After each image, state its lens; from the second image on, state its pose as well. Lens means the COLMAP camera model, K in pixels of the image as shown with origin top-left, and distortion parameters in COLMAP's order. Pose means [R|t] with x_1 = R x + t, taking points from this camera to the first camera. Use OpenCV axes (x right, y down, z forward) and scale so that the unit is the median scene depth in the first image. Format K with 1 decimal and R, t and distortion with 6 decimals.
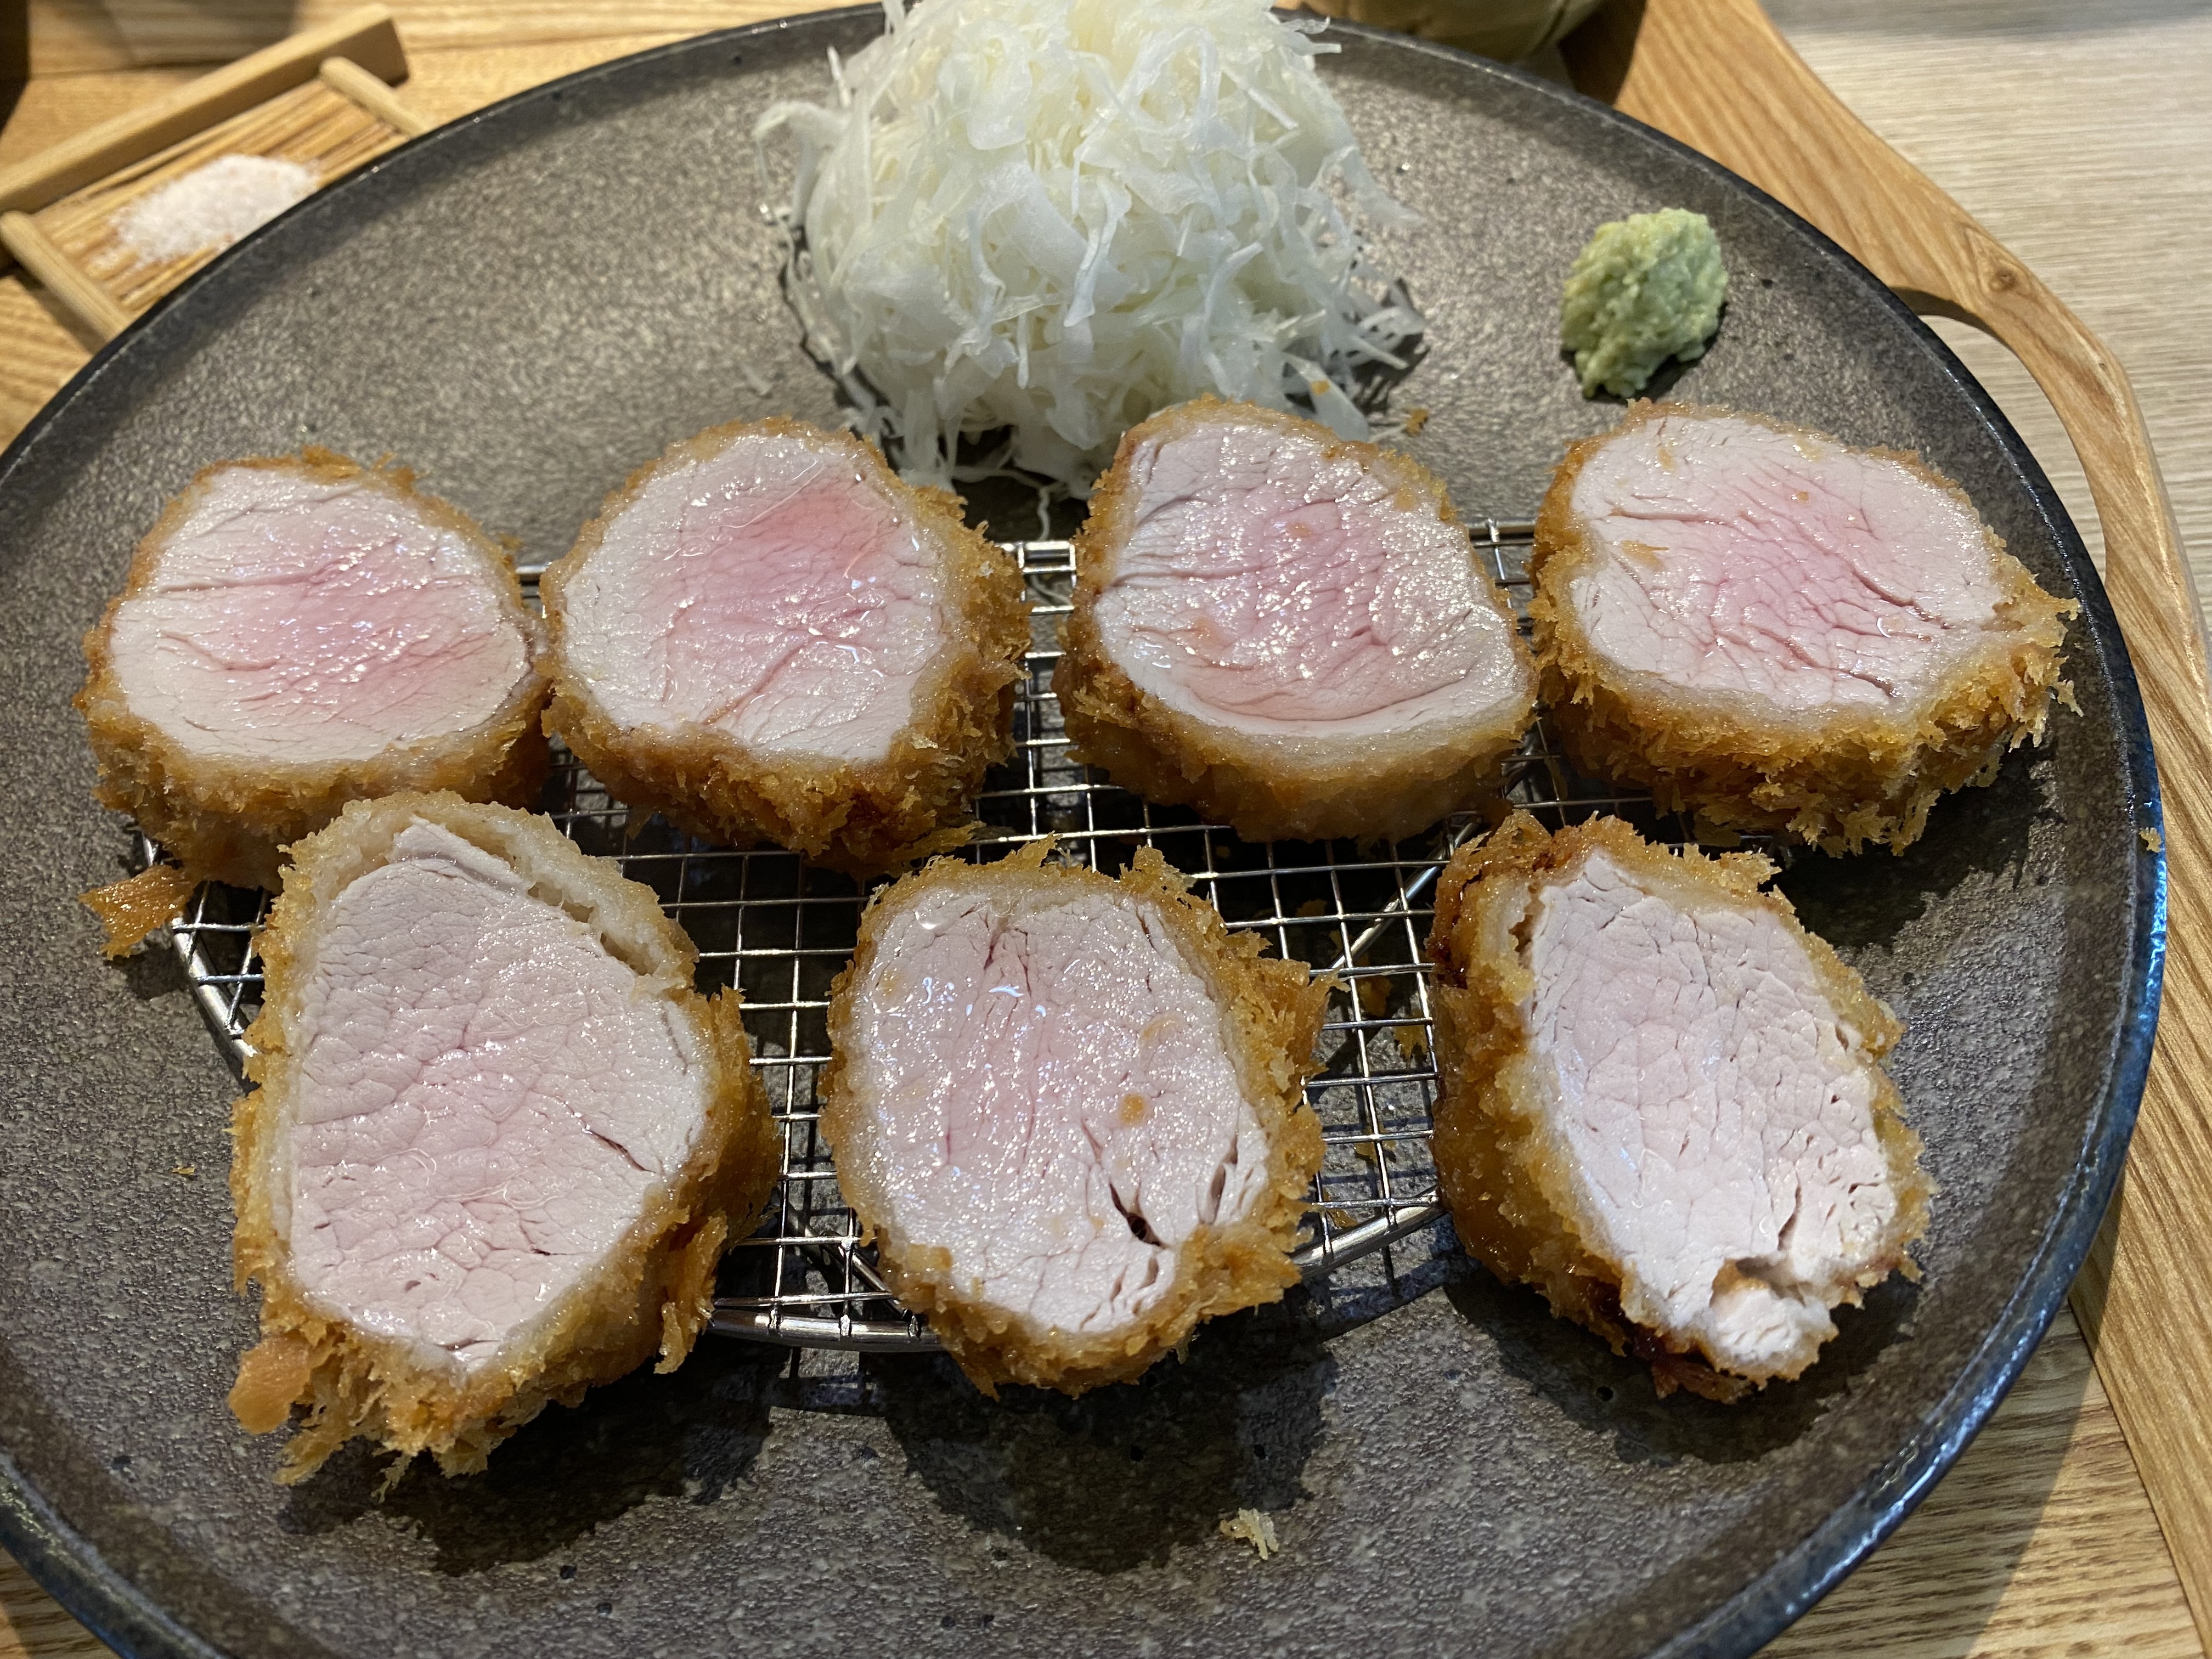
lens RADIAL K [[1692.6, 0, 1106.0], [0, 1692.6, 829.5], [0, 0, 1]] dist [-0.008297, -0.002418]
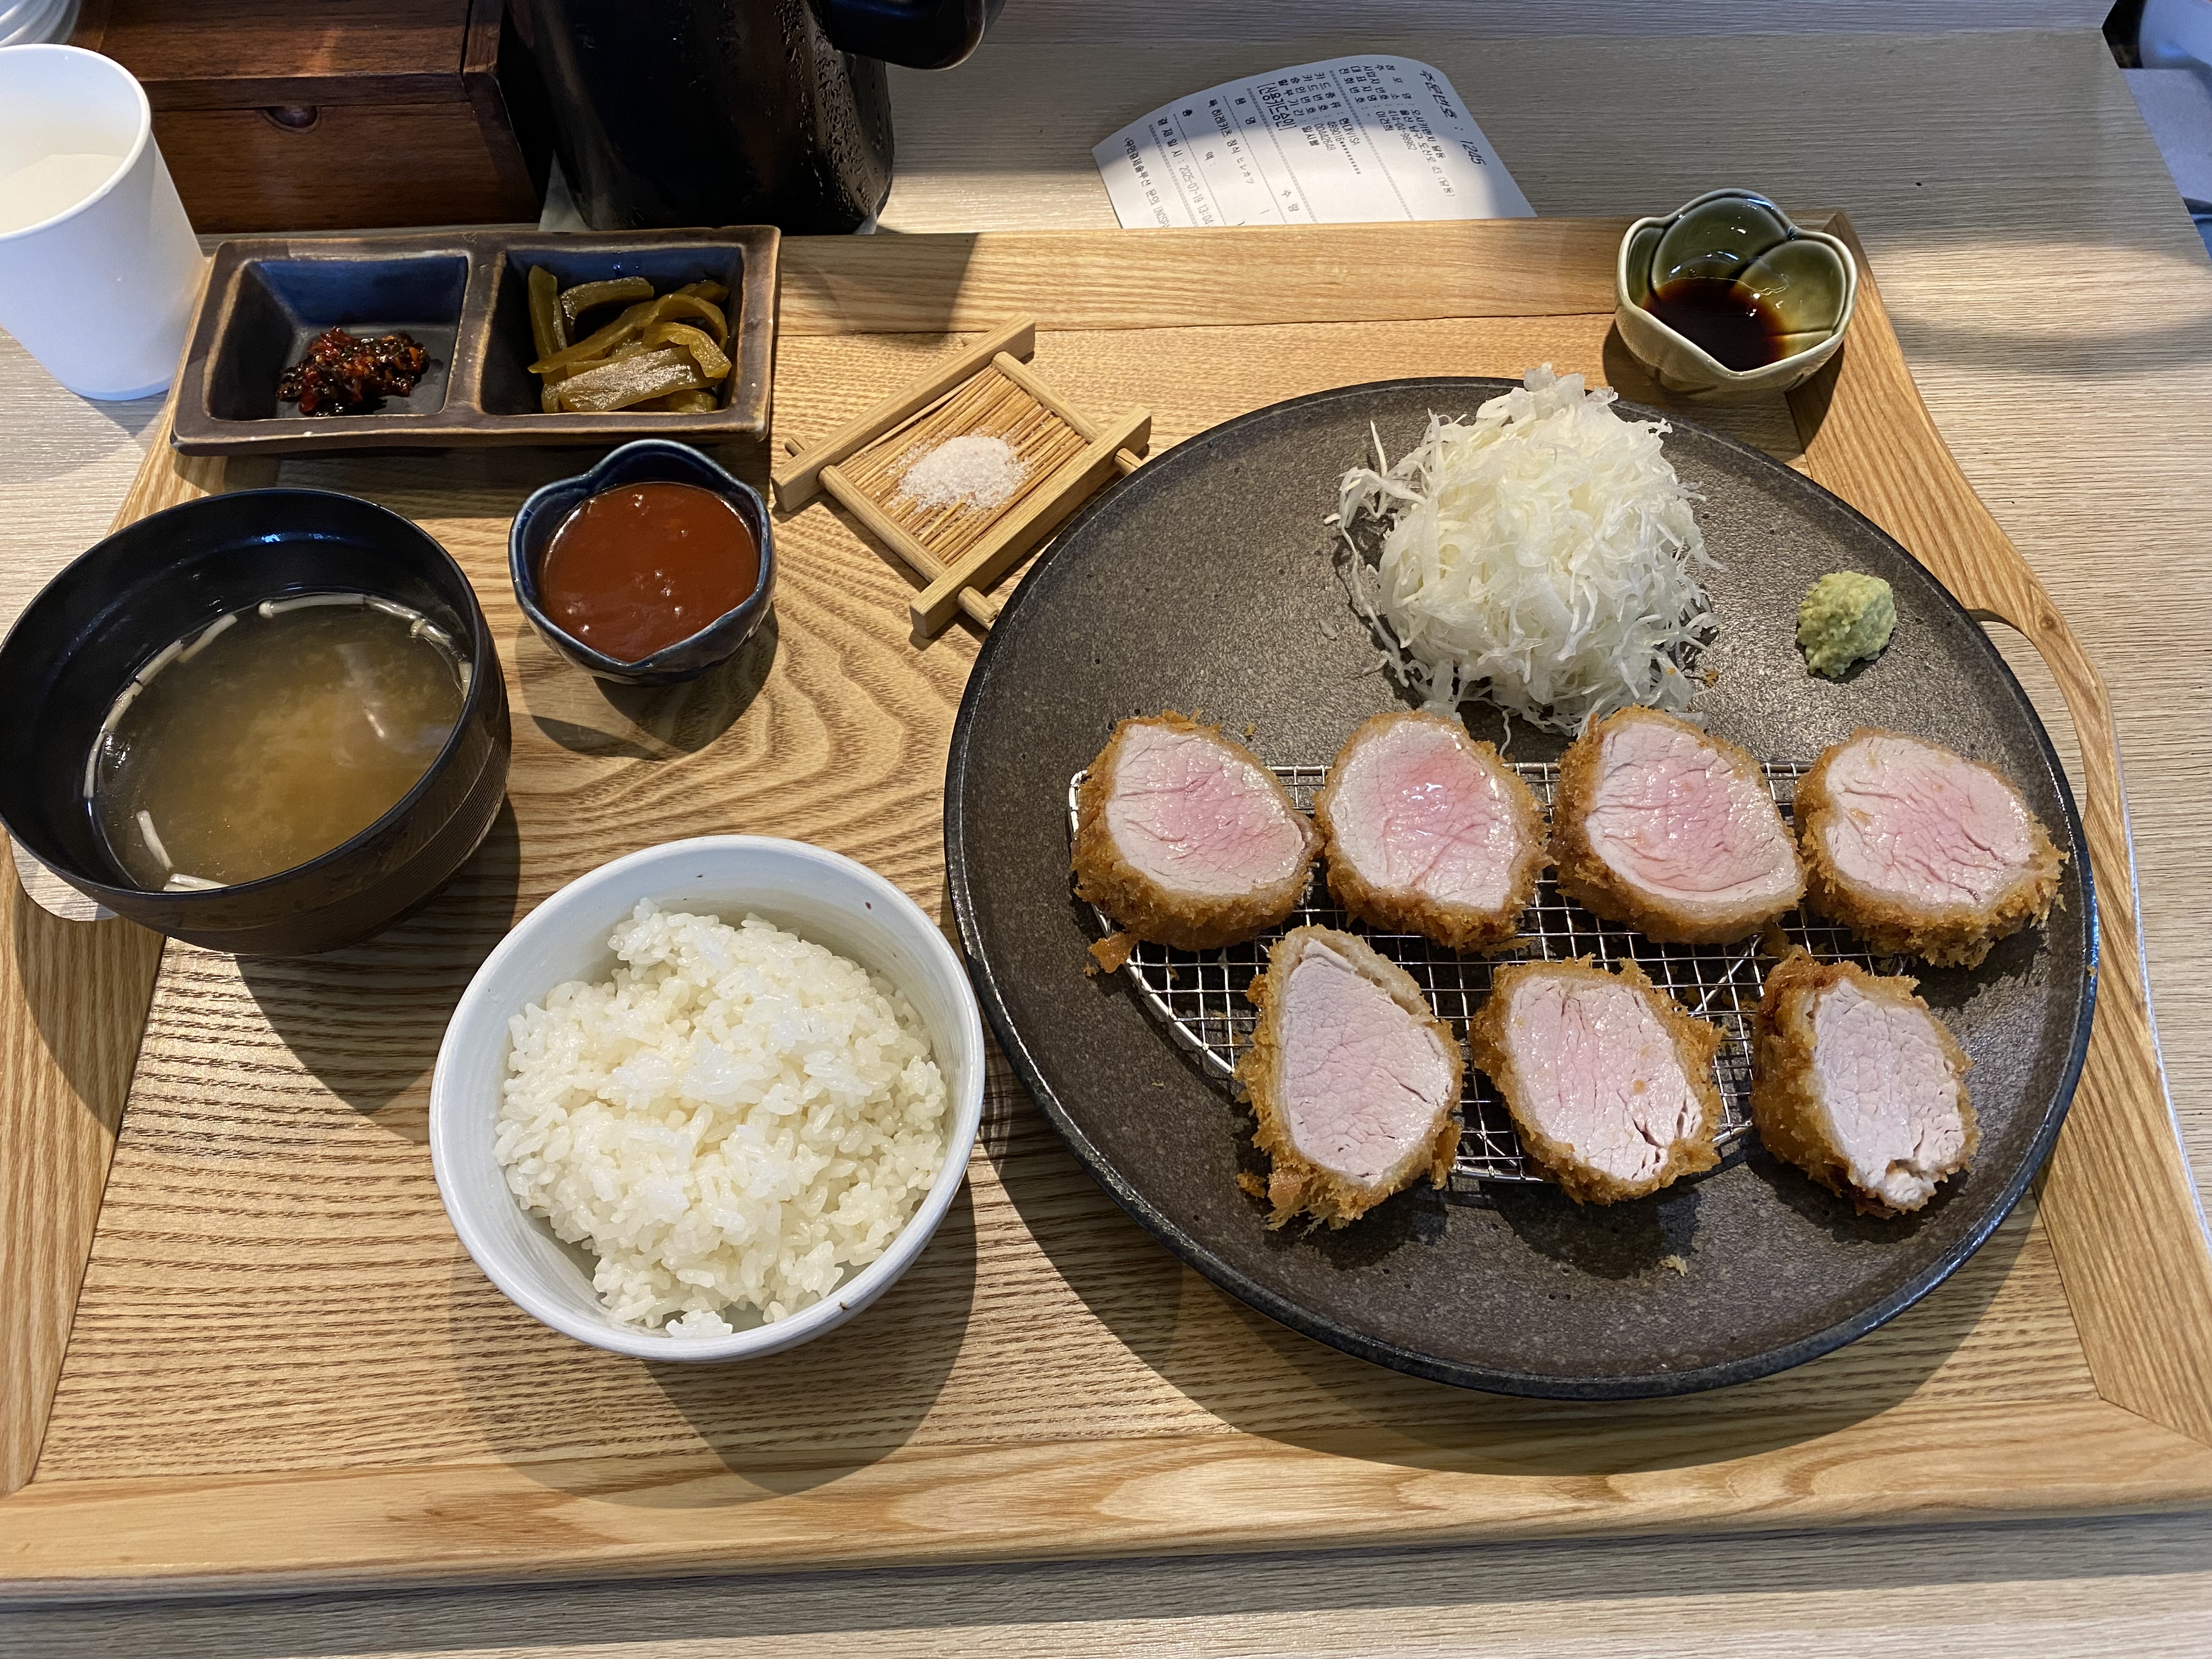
lens RADIAL K [[1679.6, 0, 1106.0], [0, 1679.6, 829.5], [0, 0, 1]] dist [0.001572, 0.001223]
pose [[0.998933, 0.041746, 0.019772, -0.676248], [-0.043705, 0.992738, 0.112080, -0.356451], [-0.014950, -0.112825, 0.993502, -1.074868]]
